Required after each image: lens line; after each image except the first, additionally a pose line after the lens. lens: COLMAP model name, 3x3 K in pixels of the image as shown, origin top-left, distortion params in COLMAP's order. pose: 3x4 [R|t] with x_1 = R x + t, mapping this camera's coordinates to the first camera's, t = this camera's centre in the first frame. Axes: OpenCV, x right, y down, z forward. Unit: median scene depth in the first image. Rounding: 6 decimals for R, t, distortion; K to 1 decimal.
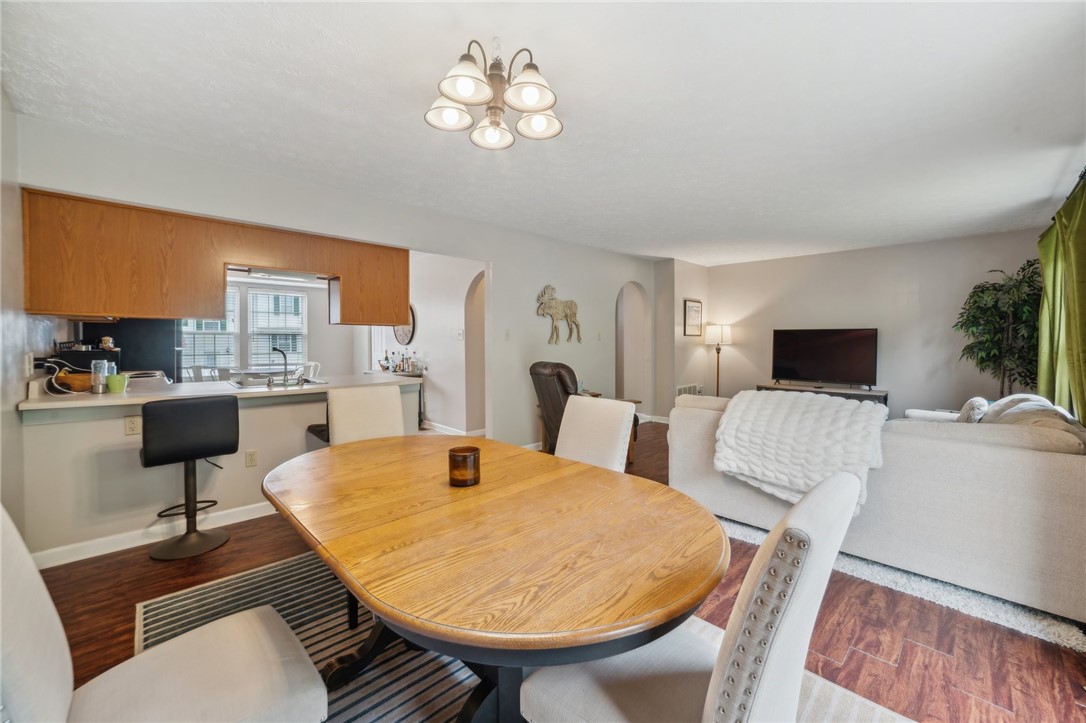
lens RADIAL K [[433.8, 0, 540.8], [0, 433.8, 356.1], [0, 0, 1]] dist [-0.012567, 0.005202]
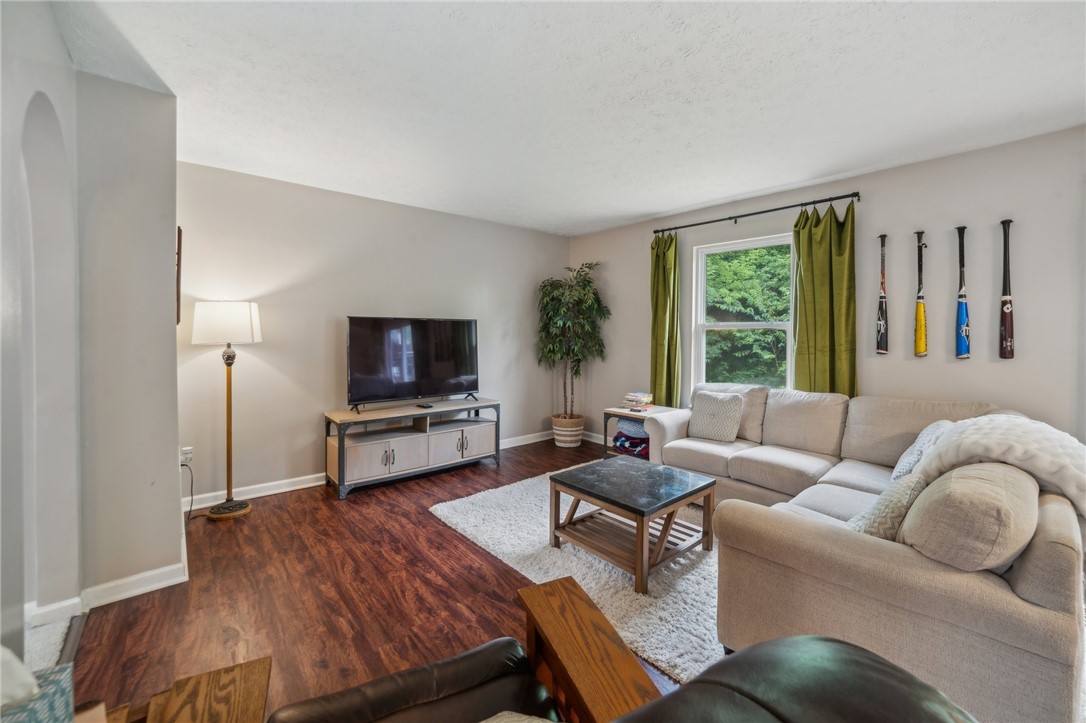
lens RADIAL K [[433.8, 0, 542.0], [0, 433.8, 342.4], [0, 0, 1]] dist [-0.012567, 0.005202]
pose [[0.034650, -0.008215, 0.999366, -0.025502], [0.023378, 0.999699, 0.007407, -0.036006], [-0.999126, 0.023107, 0.034831, 0.942210]]
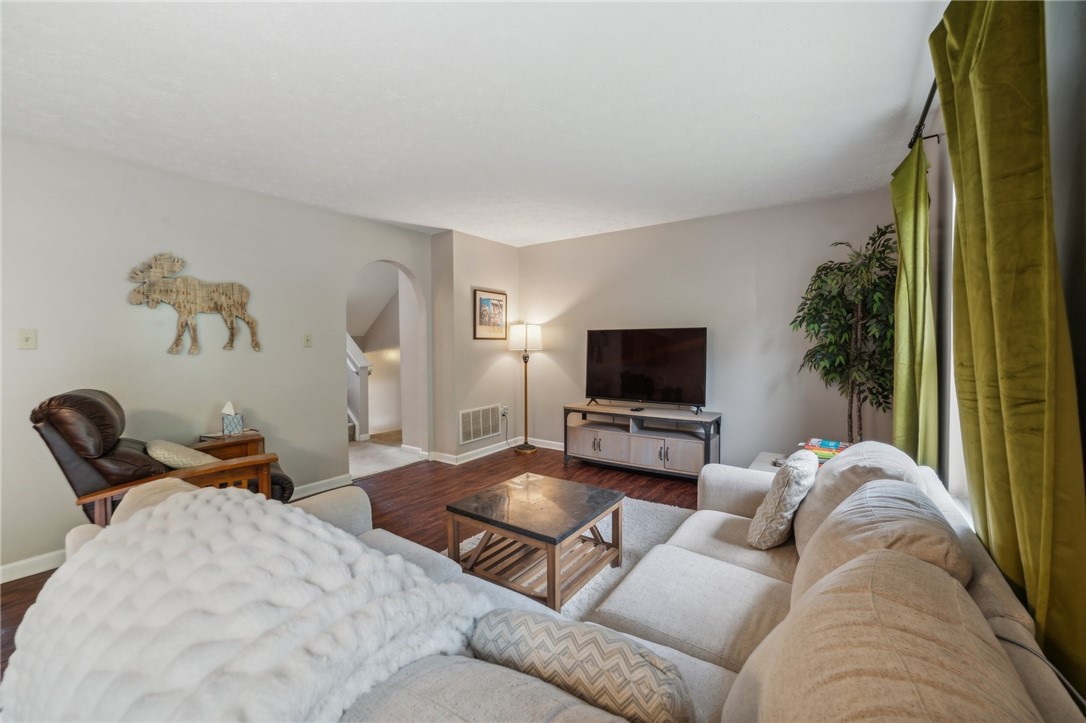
lens RADIAL K [[433.8, 0, 544.8], [0, 433.8, 361.8], [0, 0, 1]] dist [-0.012567, 0.005202]
pose [[0.982801, -0.015456, 0.184019, 0.432588], [0.014958, 0.999880, 0.004098, -0.014935], [-0.184060, -0.001275, 0.982914, 0.381180]]
